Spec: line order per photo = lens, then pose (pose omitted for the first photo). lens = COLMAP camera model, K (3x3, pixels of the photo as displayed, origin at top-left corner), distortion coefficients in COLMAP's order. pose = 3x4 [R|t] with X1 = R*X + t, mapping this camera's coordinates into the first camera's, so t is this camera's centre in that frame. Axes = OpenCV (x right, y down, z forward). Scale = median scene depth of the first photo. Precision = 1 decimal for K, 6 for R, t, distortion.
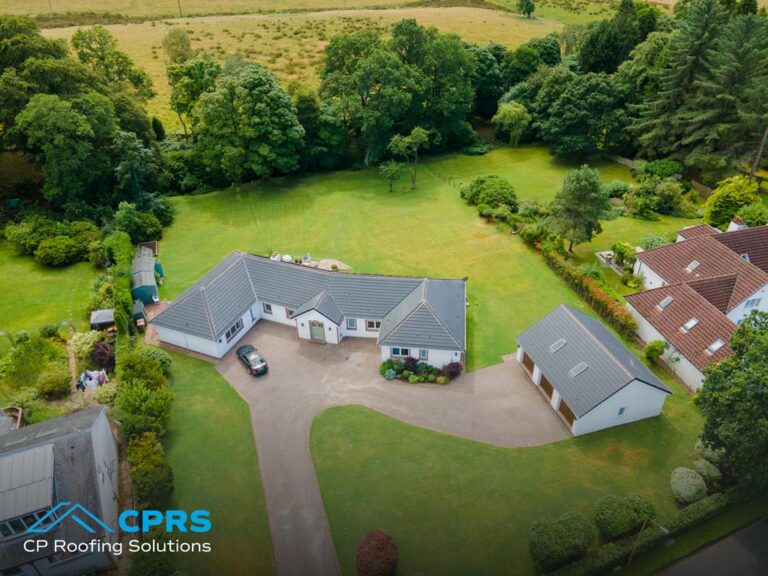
lens RADIAL K [[559.8, 0, 382.2], [0, 559.8, 291.3], [0, 0, 1]] dist [0.013732, 0.053051]
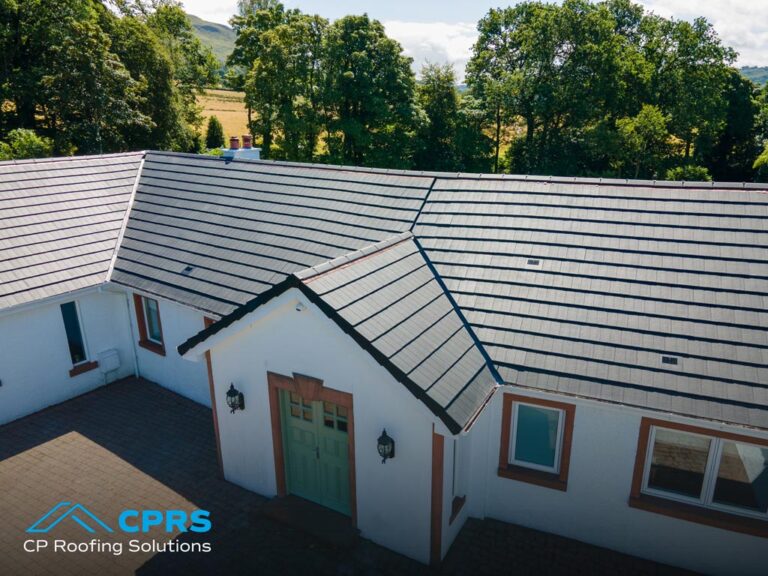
lens RADIAL K [[563.2, 0, 384.0], [0, 563.2, 288.0], [0, 0, 1]] dist [0.004039, 0.067605]
pose [[0.970516, 0.088980, -0.224010, -0.043609], [-0.149464, 0.951278, -0.269685, 0.044984], [0.189099, 0.295215, 0.936531, 0.564356]]
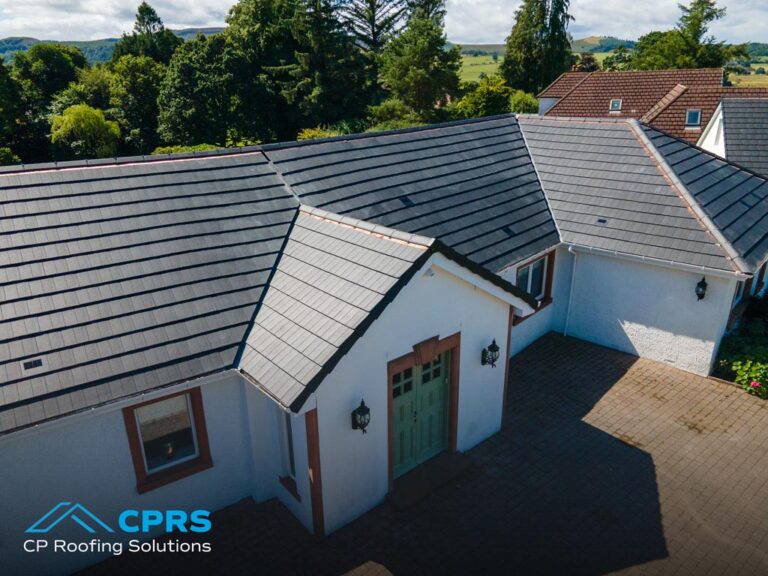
lens RADIAL K [[558.5, 0, 384.0], [0, 558.5, 288.0], [0, 0, 1]] dist [0.043078, -0.000658]
pose [[0.567729, -0.287659, 0.771321, -0.161524], [0.477248, 0.878450, -0.023666, 0.024739], [-0.670759, 0.381548, 0.636006, 0.598119]]
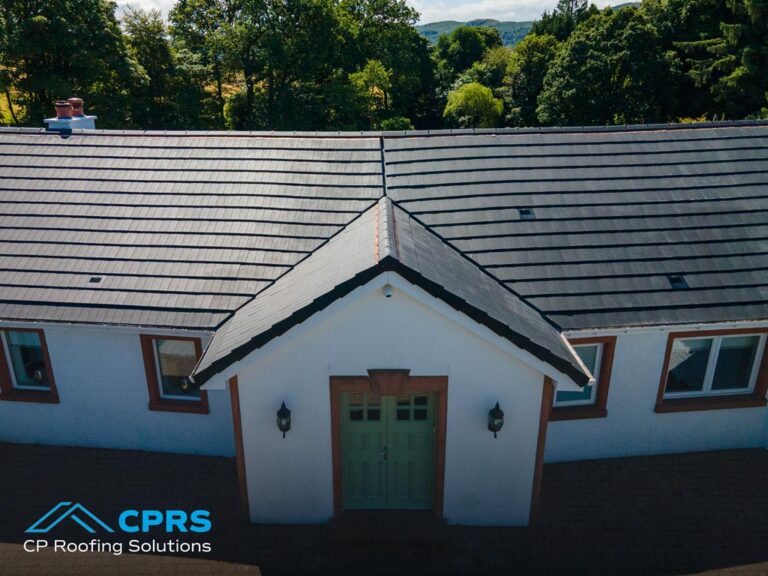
lens RADIAL K [[592.3, 0, 359.4], [0, 592.3, 273.7], [0, 0, 1]] dist [0.039065, 0.004012]
pose [[0.969654, -0.076495, 0.232205, -0.104612], [0.134201, 0.960443, -0.244005, 0.042520], [-0.204354, 0.267763, 0.941564, 0.569686]]
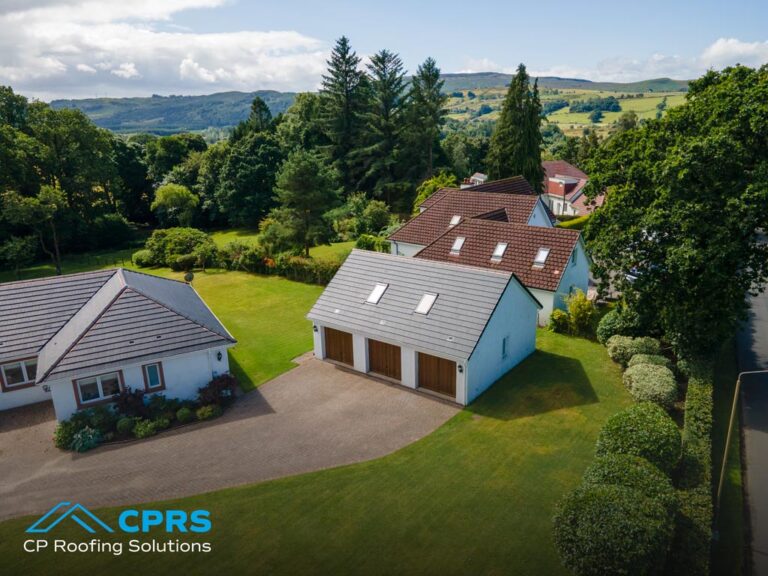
lens RADIAL K [[559.8, 0, 382.2], [0, 559.8, 291.3], [0, 0, 1]] dist [0.013732, 0.053051]
pose [[0.811462, -0.177304, 0.556860, -0.015684], [0.345461, 0.914089, -0.212363, 0.137338], [-0.471367, 0.364697, 0.803000, 0.301975]]
